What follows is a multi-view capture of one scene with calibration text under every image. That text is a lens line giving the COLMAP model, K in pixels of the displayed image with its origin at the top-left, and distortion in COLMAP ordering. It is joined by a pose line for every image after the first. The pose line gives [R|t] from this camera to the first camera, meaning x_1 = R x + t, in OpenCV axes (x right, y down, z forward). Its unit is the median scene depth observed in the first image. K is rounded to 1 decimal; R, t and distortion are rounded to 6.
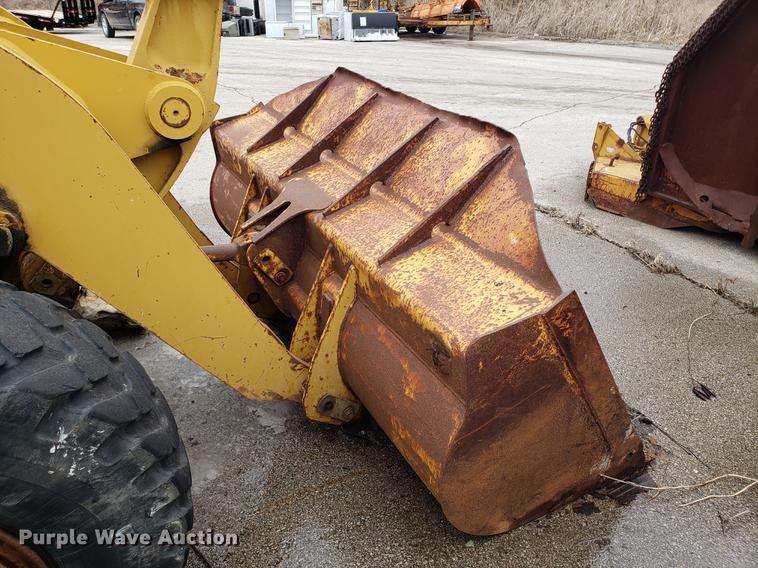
lens RADIAL K [[599.4, 0, 379.0], [0, 599.4, 284.0], [0, 0, 1]] dist [0.016548, 0.001840]
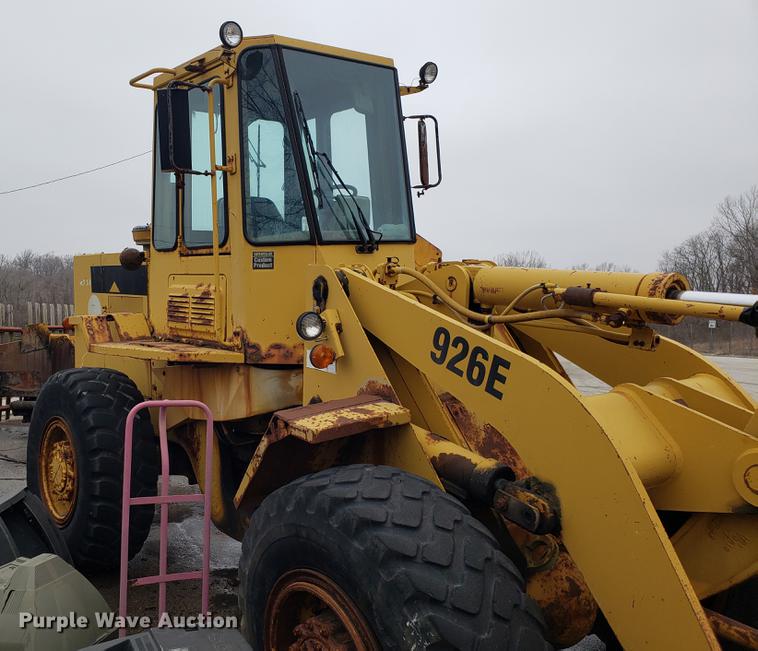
lens RADIAL K [[724.0, 0, 285.1], [0, 724.0, 312.6], [0, 0, 1]] dist [0.135280, -0.180404]
pose [[0.060722, -0.010218, -0.998102, 0.792996], [-0.461096, 0.886573, -0.037128, -0.129315], [0.885270, 0.462475, 0.049123, 0.152321]]
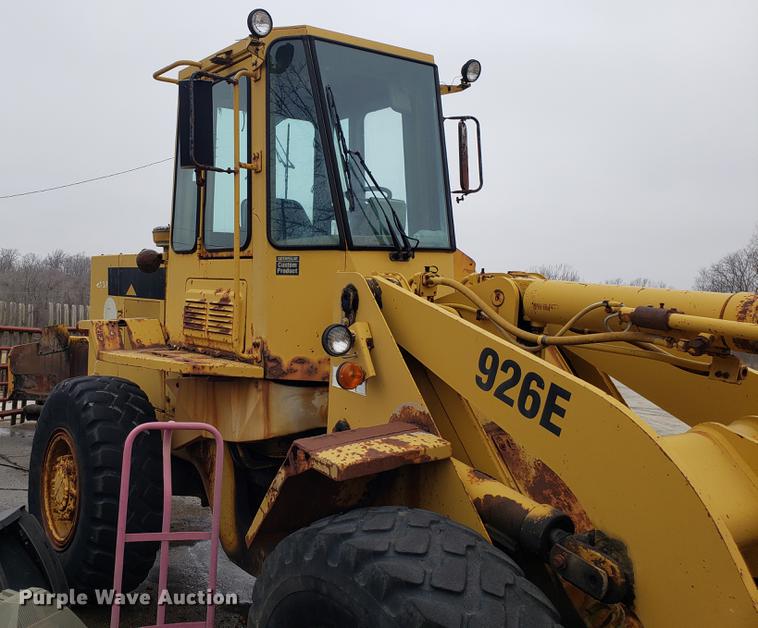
lens RADIAL K [[730.0, 0, 291.6], [0, 730.0, 278.7], [0, 0, 1]] dist [0.116856, -0.138749]
pose [[0.033492, -0.063637, -0.997411, 0.626838], [-0.487415, 0.870206, -0.071888, -0.147828], [0.872528, 0.488561, -0.001872, 0.158696]]
